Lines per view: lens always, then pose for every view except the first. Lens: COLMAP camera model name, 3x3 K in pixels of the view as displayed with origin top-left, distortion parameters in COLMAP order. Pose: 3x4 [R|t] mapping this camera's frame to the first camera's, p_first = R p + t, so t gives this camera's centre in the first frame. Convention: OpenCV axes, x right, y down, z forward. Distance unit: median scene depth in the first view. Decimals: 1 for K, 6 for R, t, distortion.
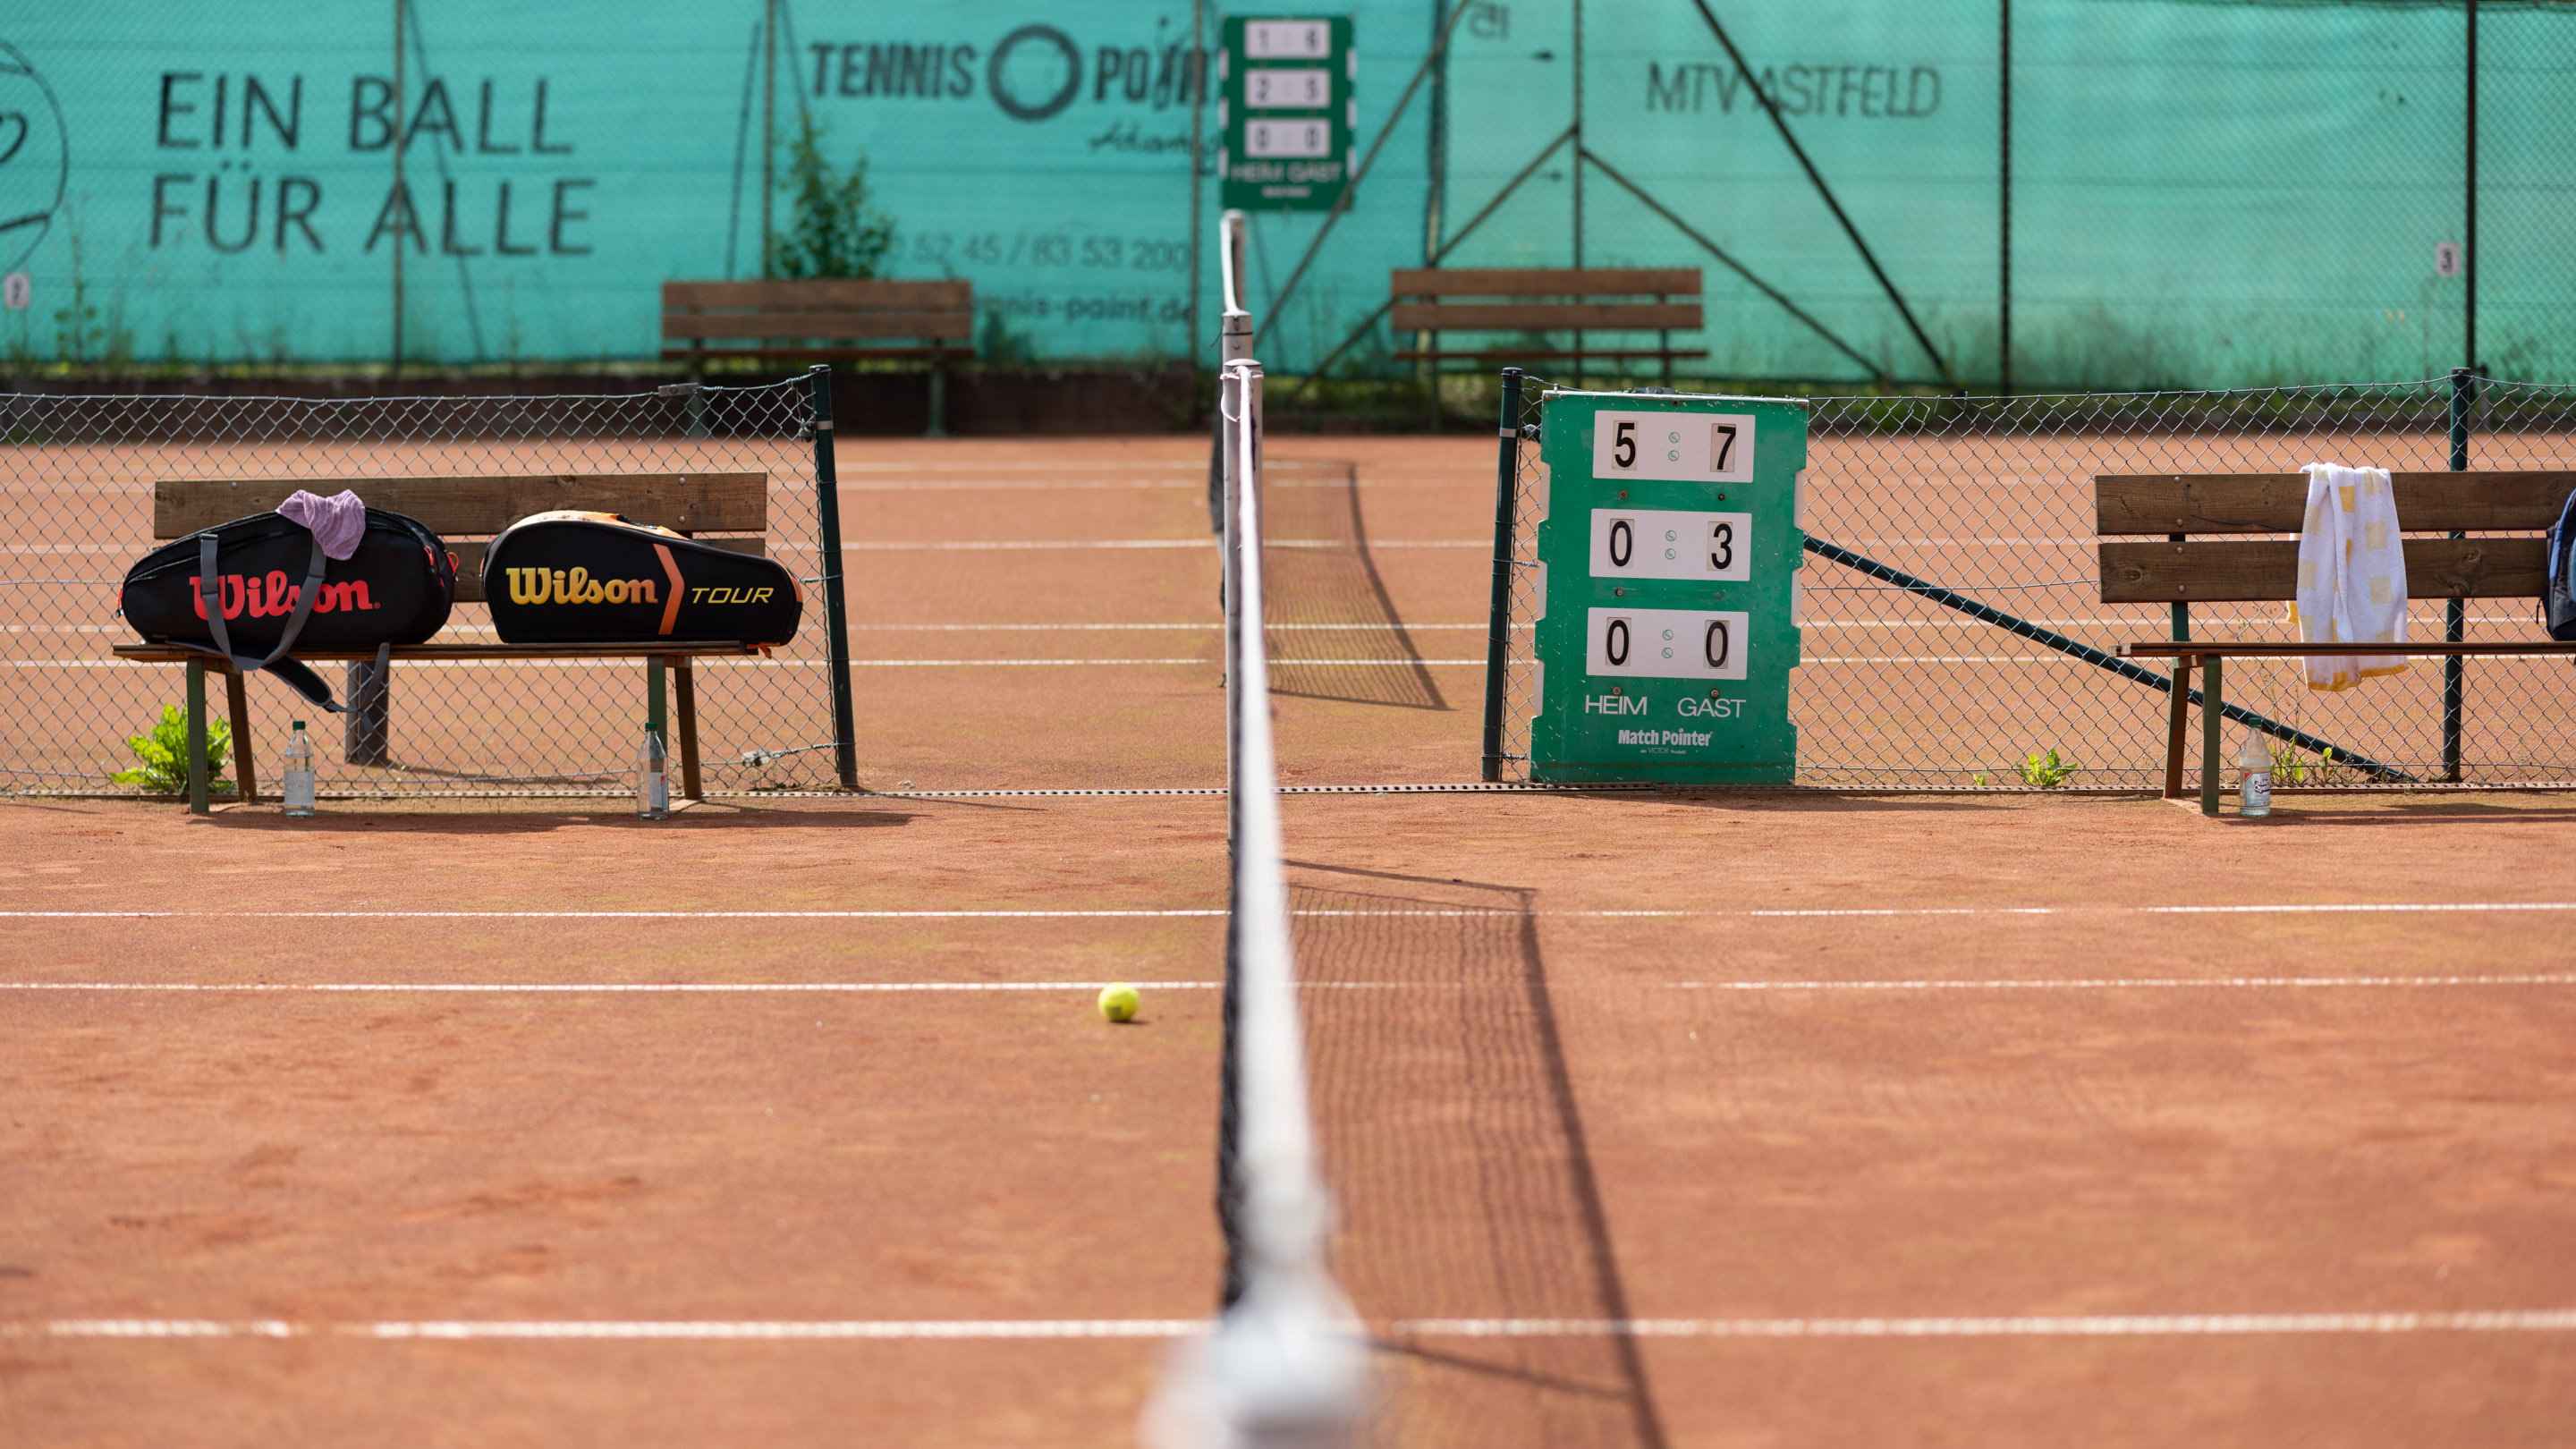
lens RADIAL K [[7974.0, 0, 1288.0], [0, 7974.0, 724.5], [0, 0, 1]] dist [-0.285492, -0.978678]
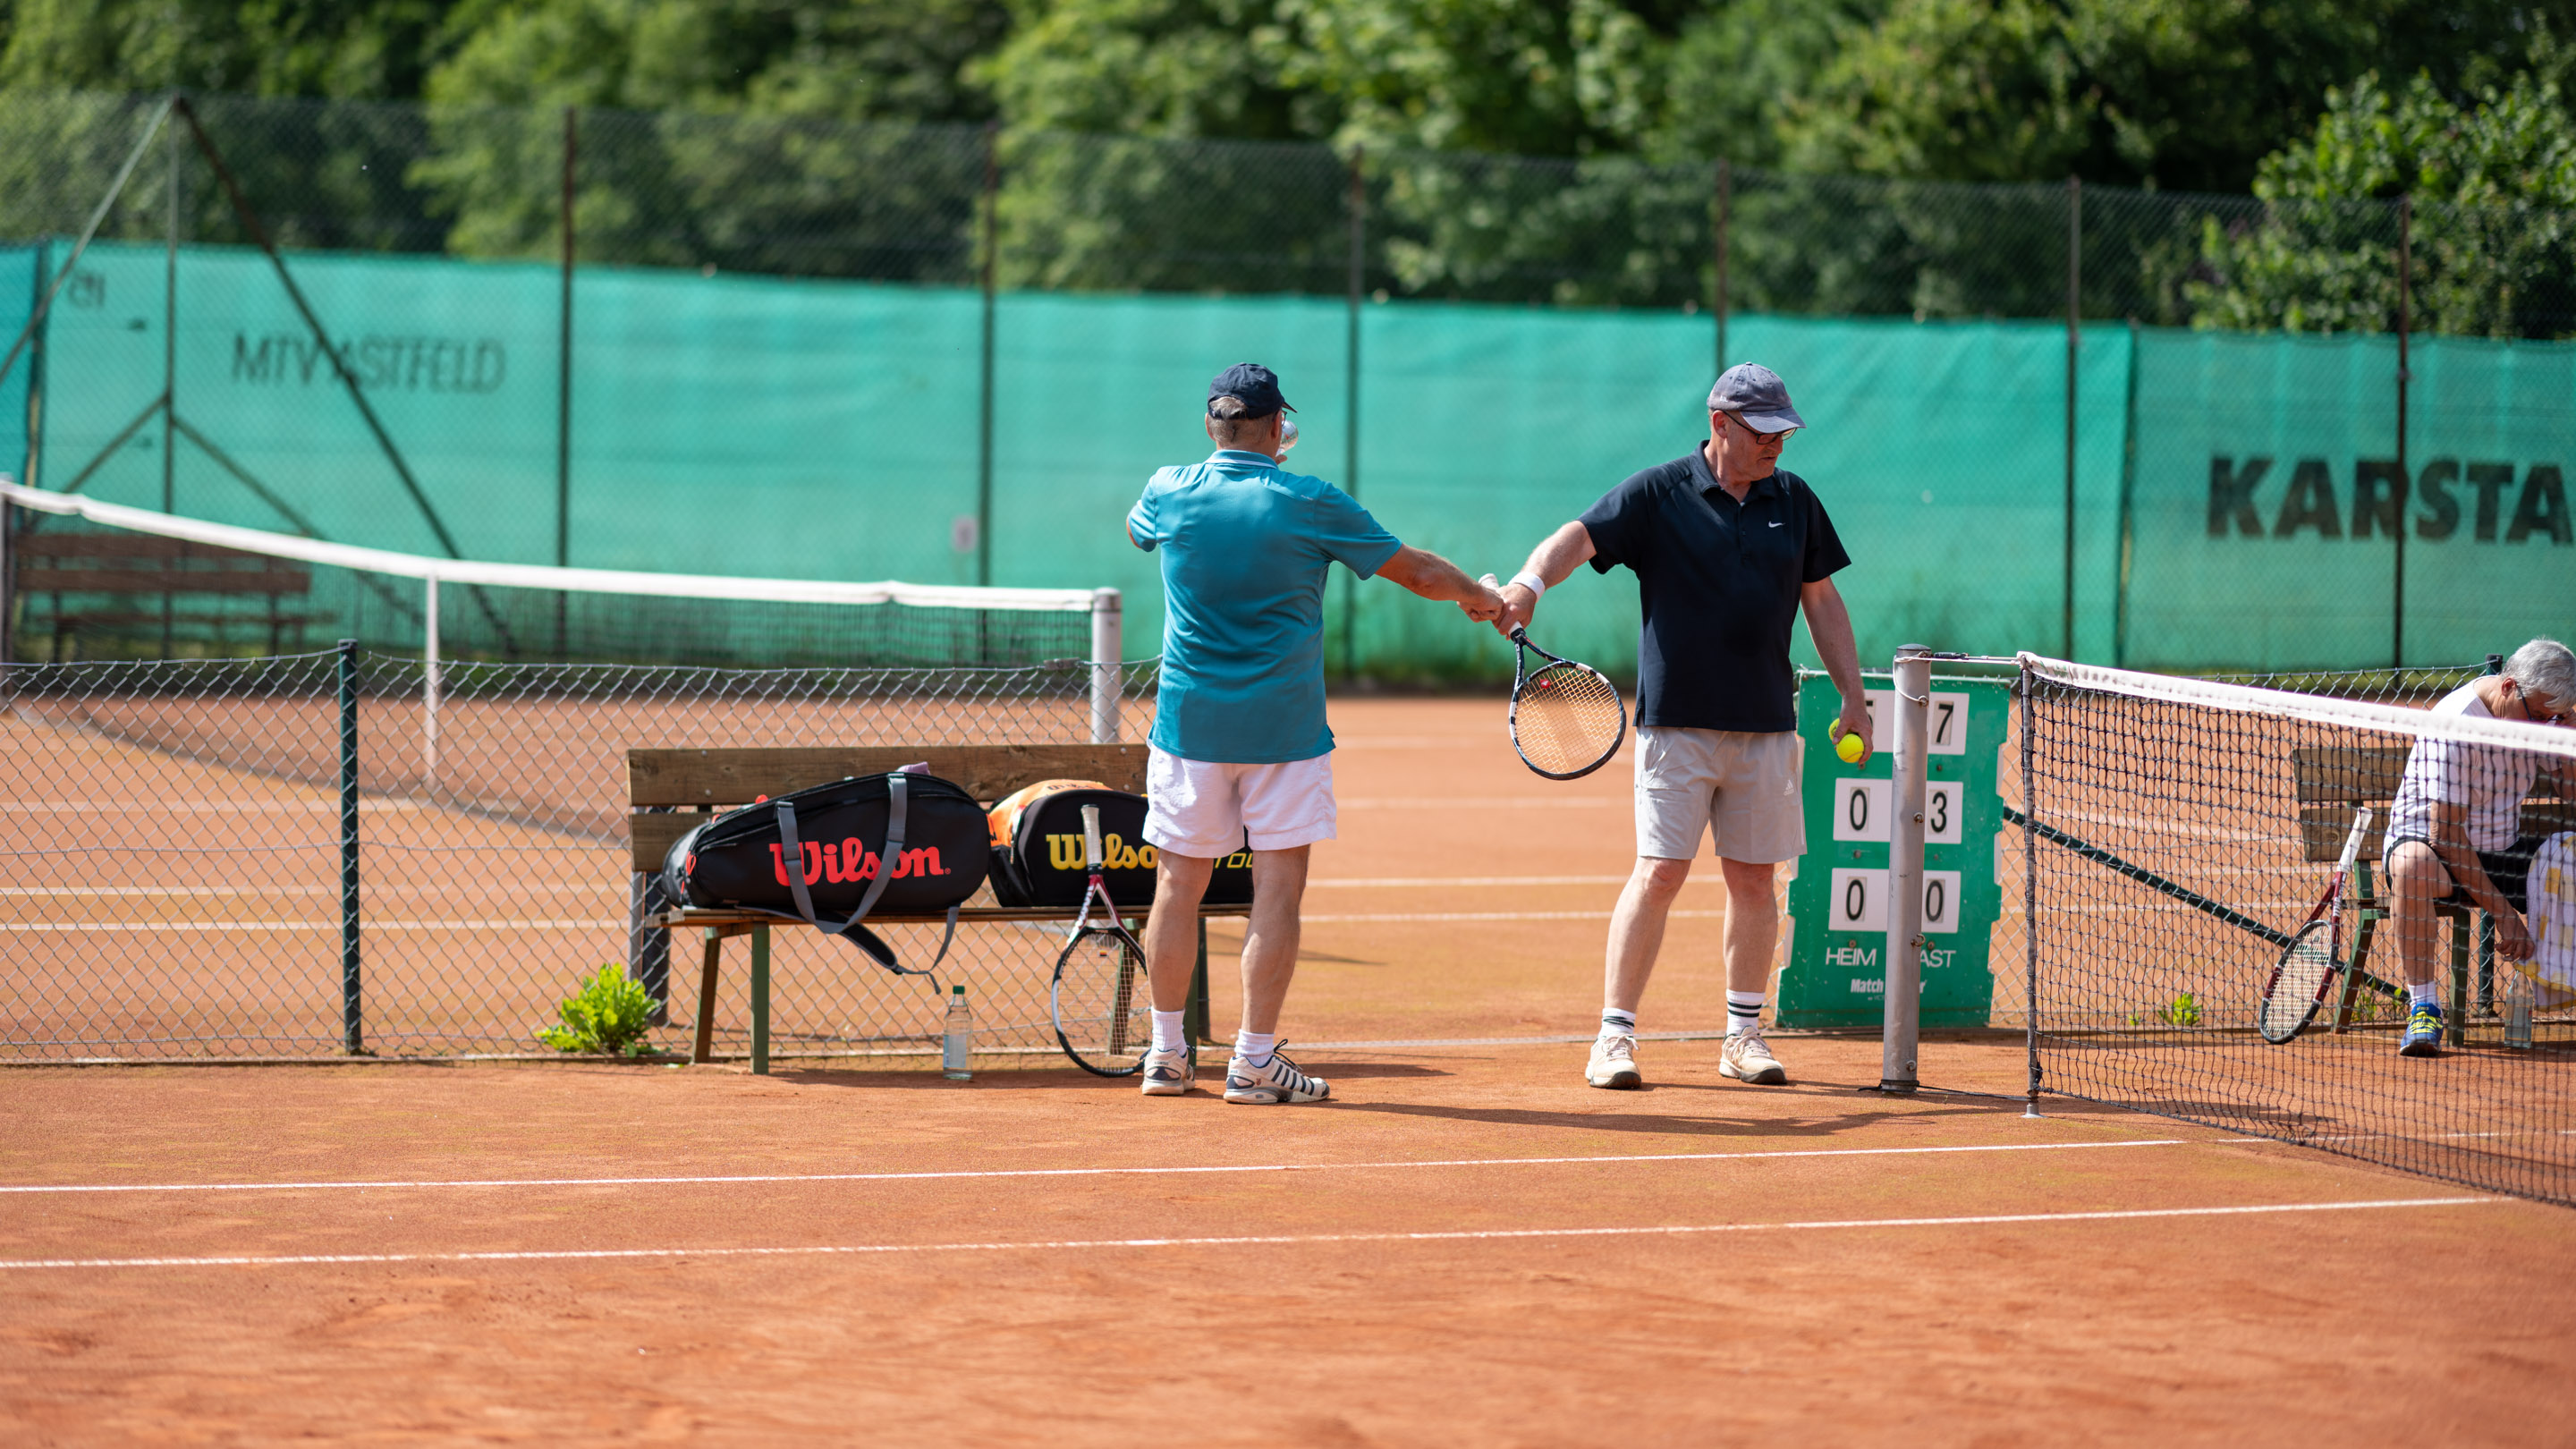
lens RADIAL K [[7974.0, 0, 1288.0], [0, 7974.0, 724.5], [0, 0, 1]] dist [-0.285492, -0.978678]
pose [[0.909990, 0.003277, 0.414618, -0.485489], [0.009849, 0.999516, -0.029516, -0.002829], [-0.414514, 0.030943, 0.909517, 0.032323]]
